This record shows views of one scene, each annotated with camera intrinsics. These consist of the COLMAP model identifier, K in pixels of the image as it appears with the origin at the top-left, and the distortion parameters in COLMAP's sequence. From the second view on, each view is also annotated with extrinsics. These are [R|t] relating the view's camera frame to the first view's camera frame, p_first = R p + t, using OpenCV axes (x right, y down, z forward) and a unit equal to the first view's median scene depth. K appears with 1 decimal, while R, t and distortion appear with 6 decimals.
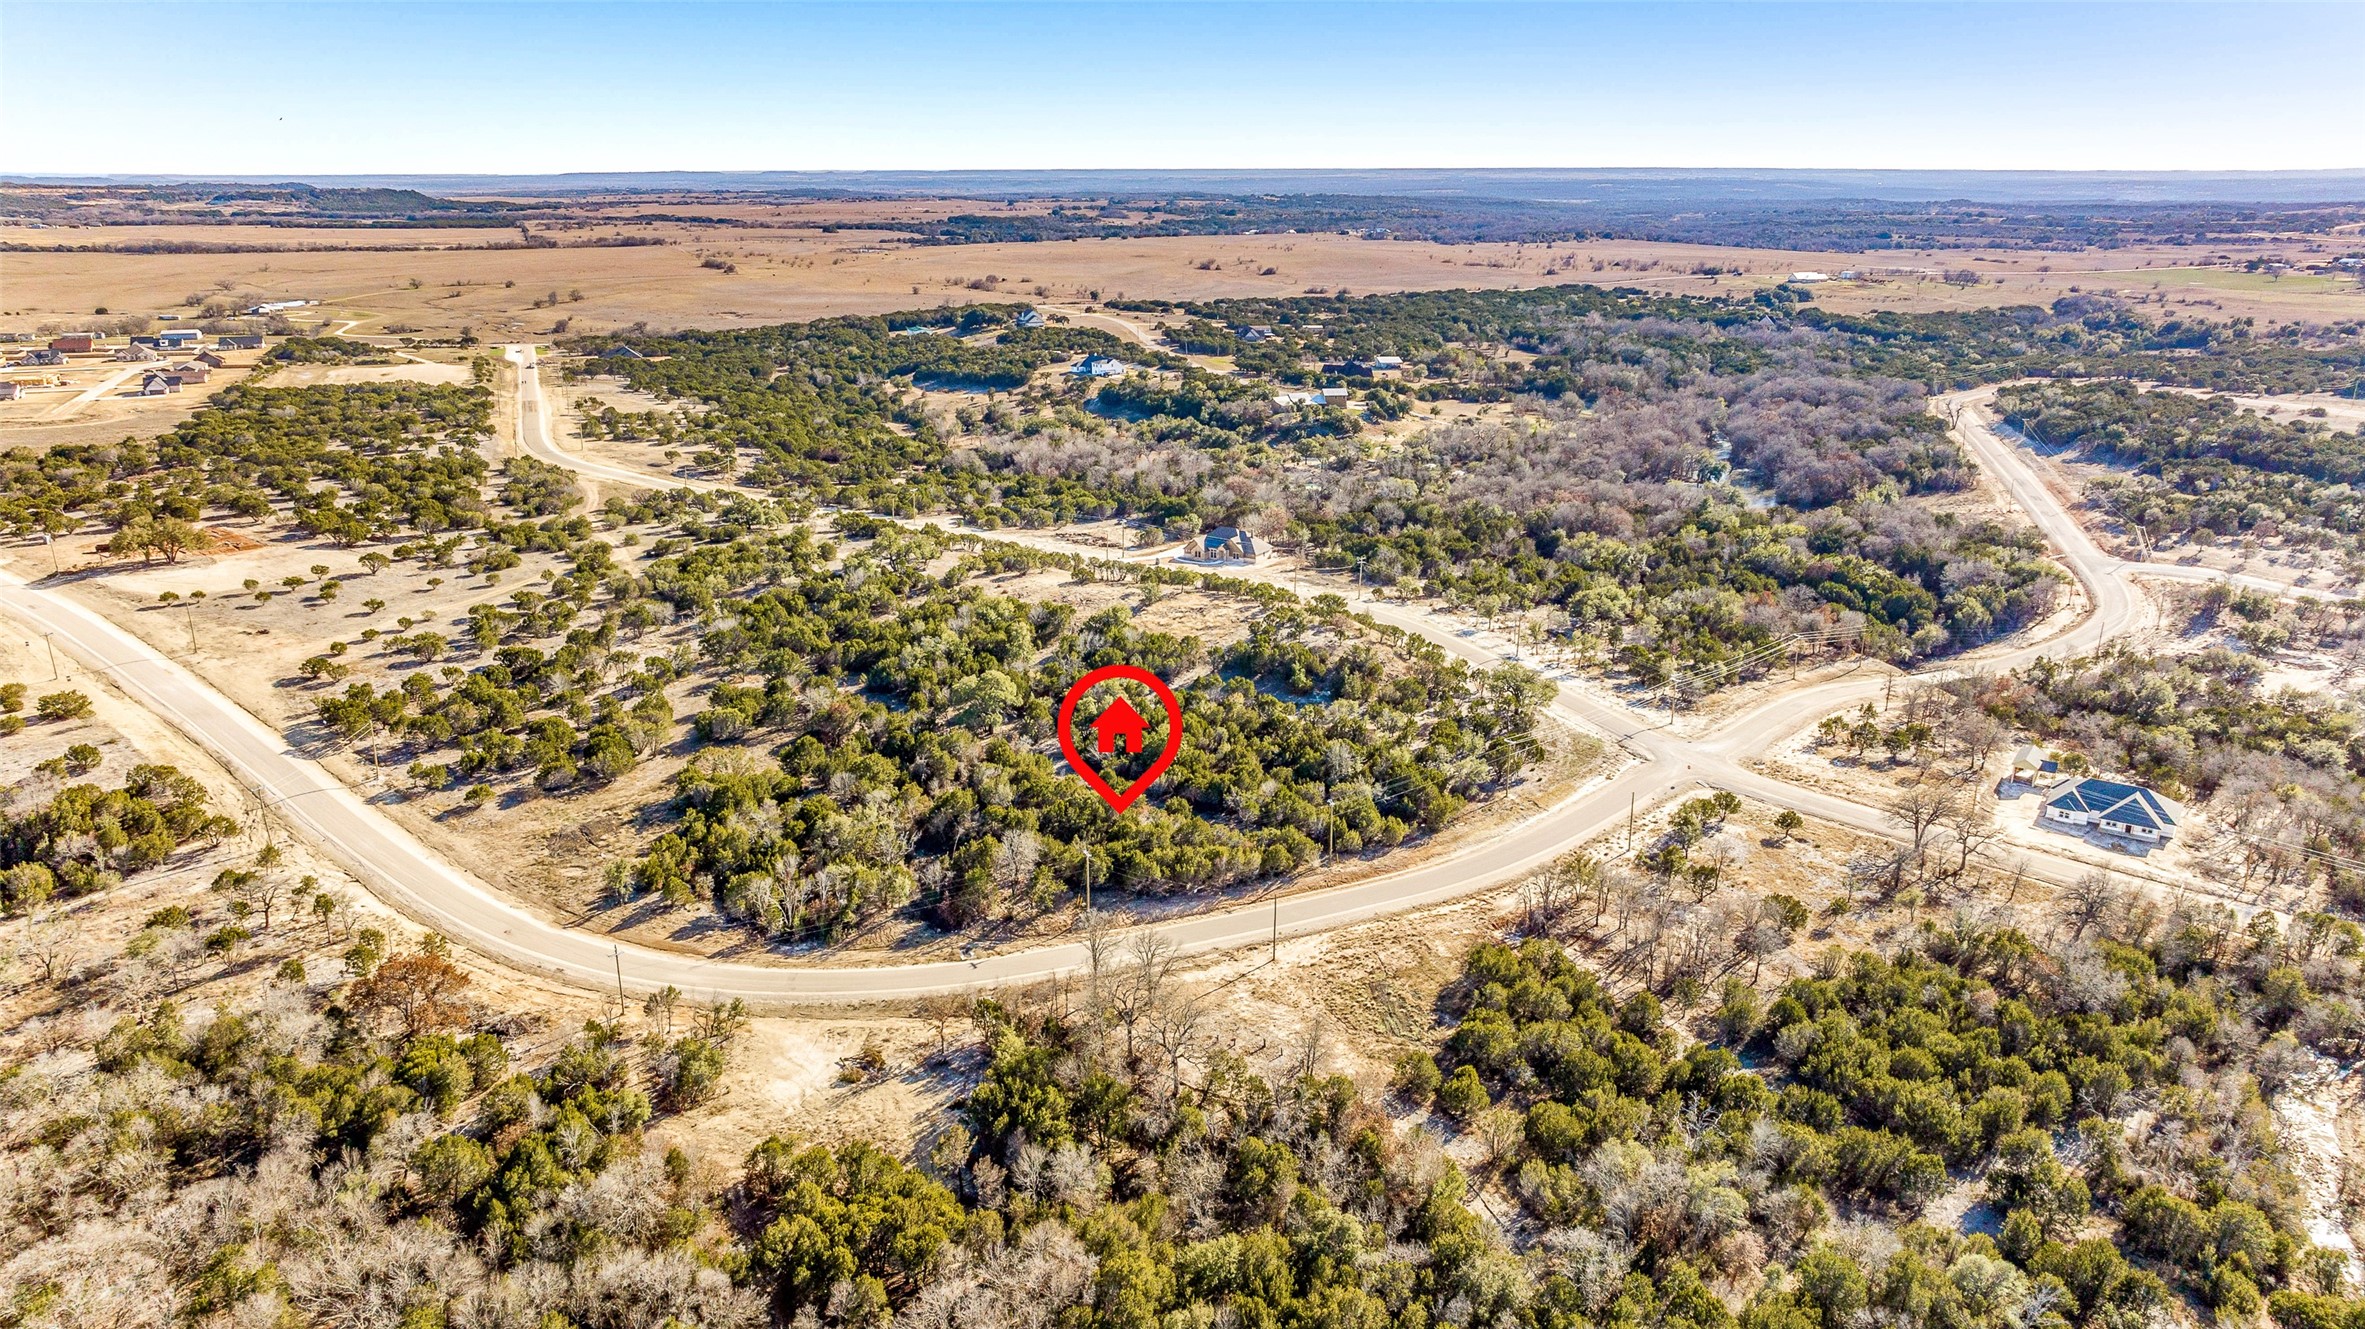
lens RADIAL K [[1663.1, 0, 1170.9], [0, 1663.1, 647.9], [0, 0, 1]] dist [-0.032353, 0.037115]
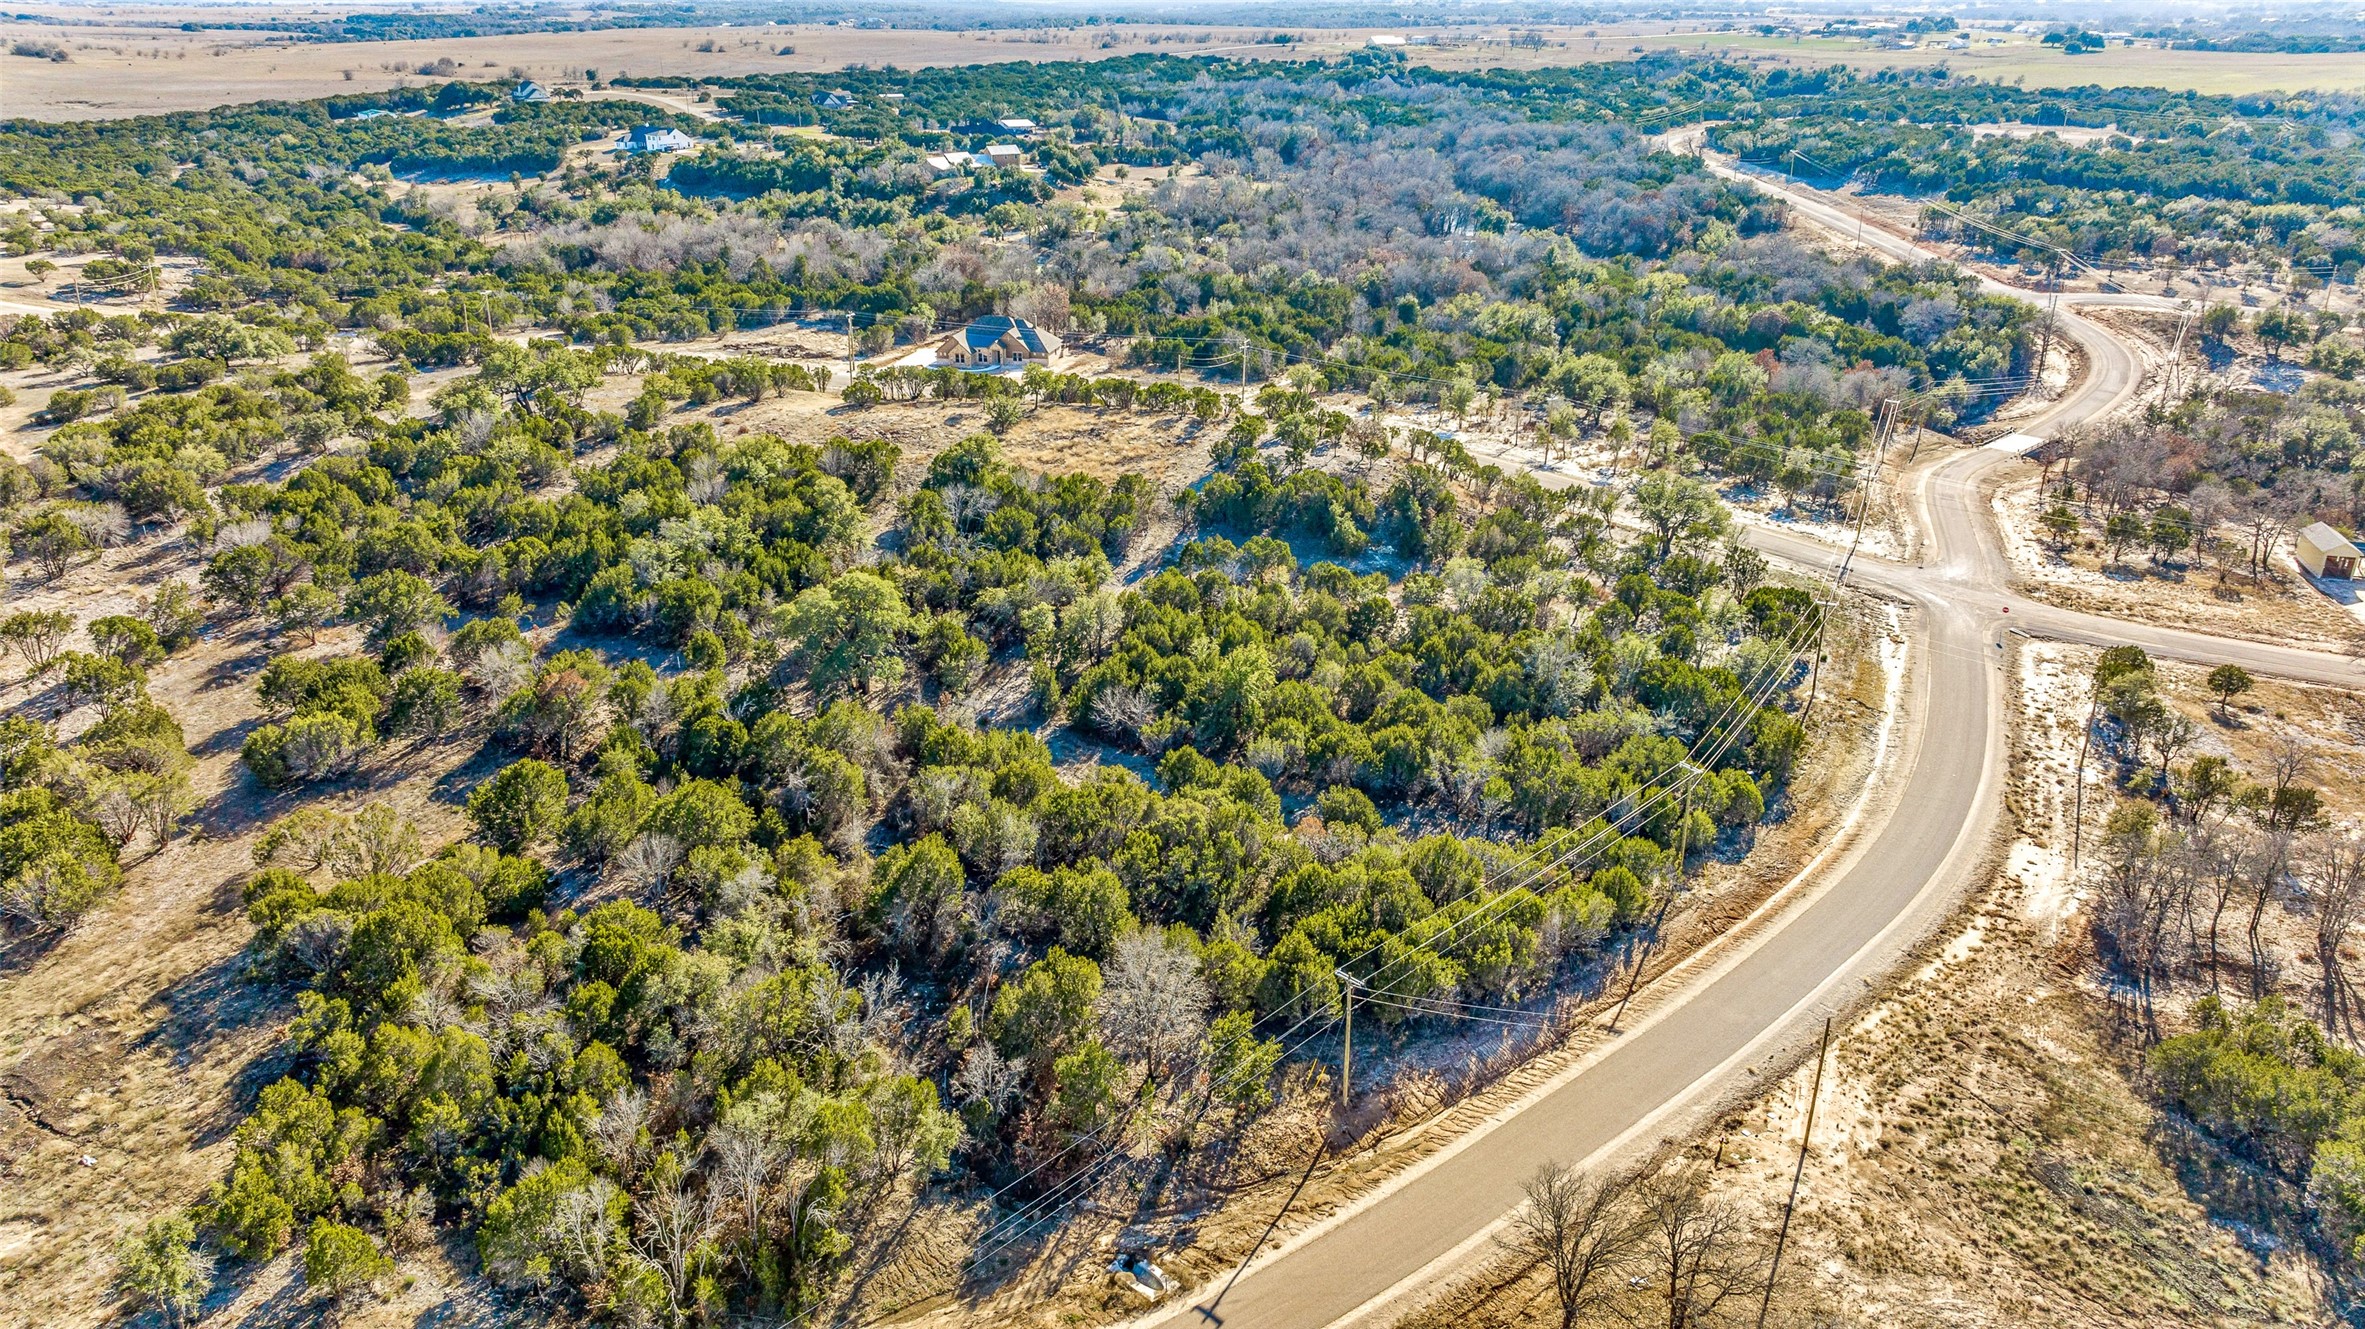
lens RADIAL K [[1663.1, 0, 1185.2], [0, 1663.1, 677.9], [0, 0, 1]] dist [-0.032353, 0.037115]
pose [[0.948949, -0.125037, 0.289590, -0.118731], [0.089356, 0.987031, 0.133365, -0.010263], [-0.302510, -0.100680, 0.947814, 0.340632]]
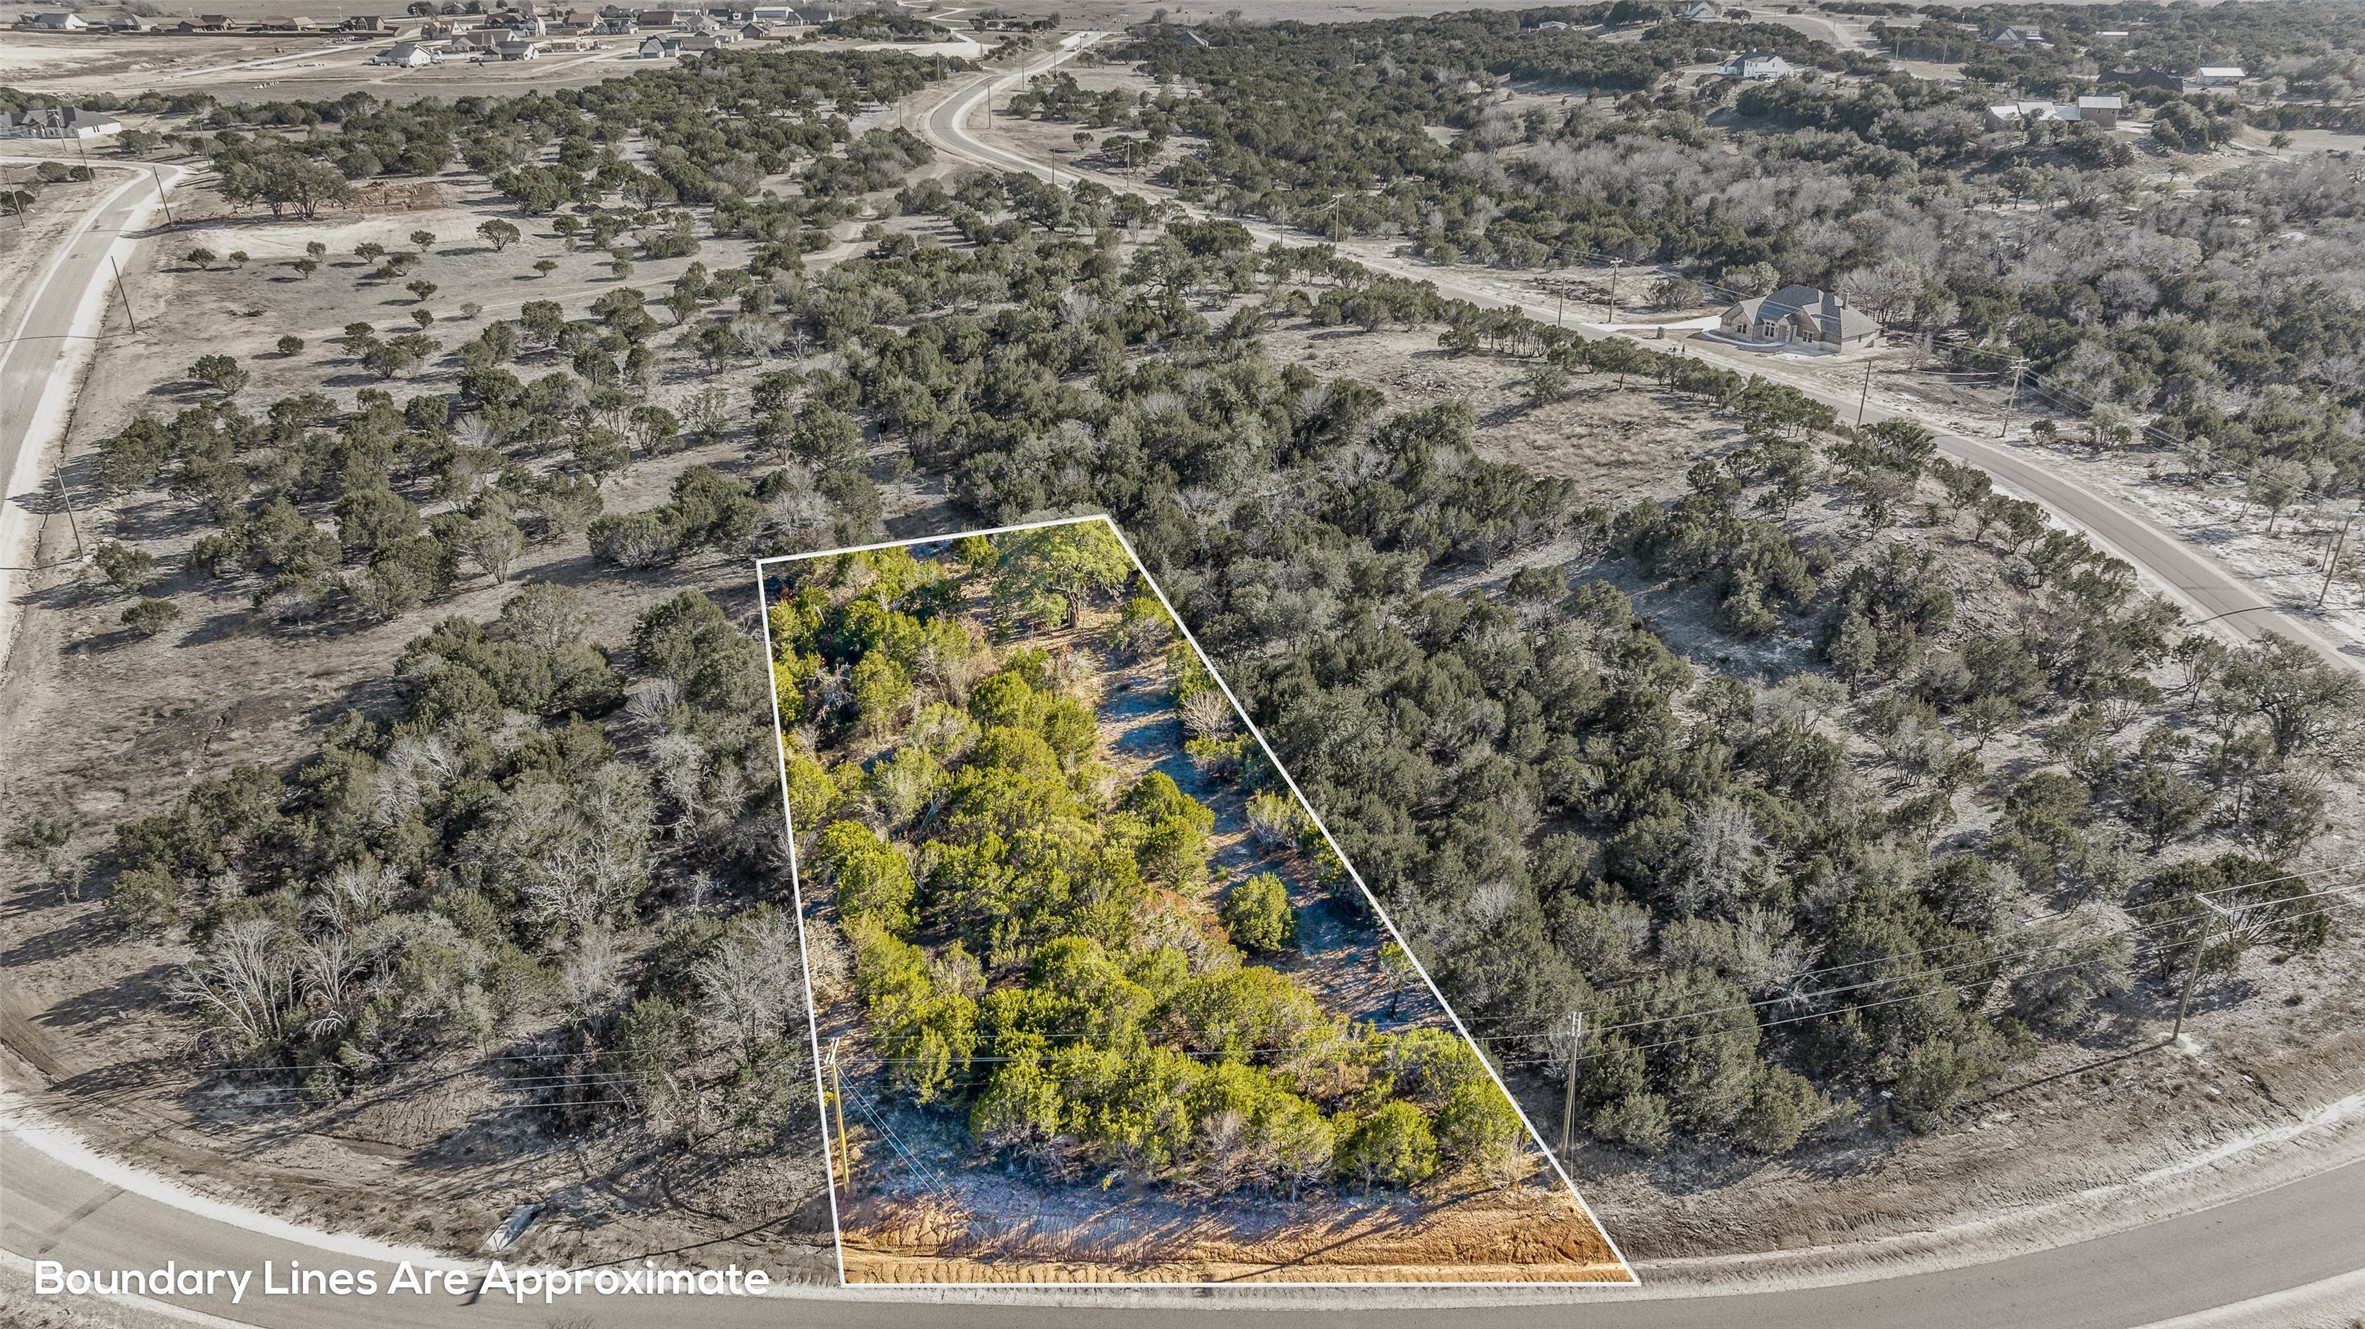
lens RADIAL K [[1663.1, 0, 1171.3], [0, 1663.1, 671.3], [0, 0, 1]] dist [-0.032353, 0.037115]
pose [[0.908411, 0.166981, -0.383284, 0.084876], [-0.105913, 0.978785, 0.175393, -0.020260], [0.404440, -0.118734, 0.906824, 0.394957]]
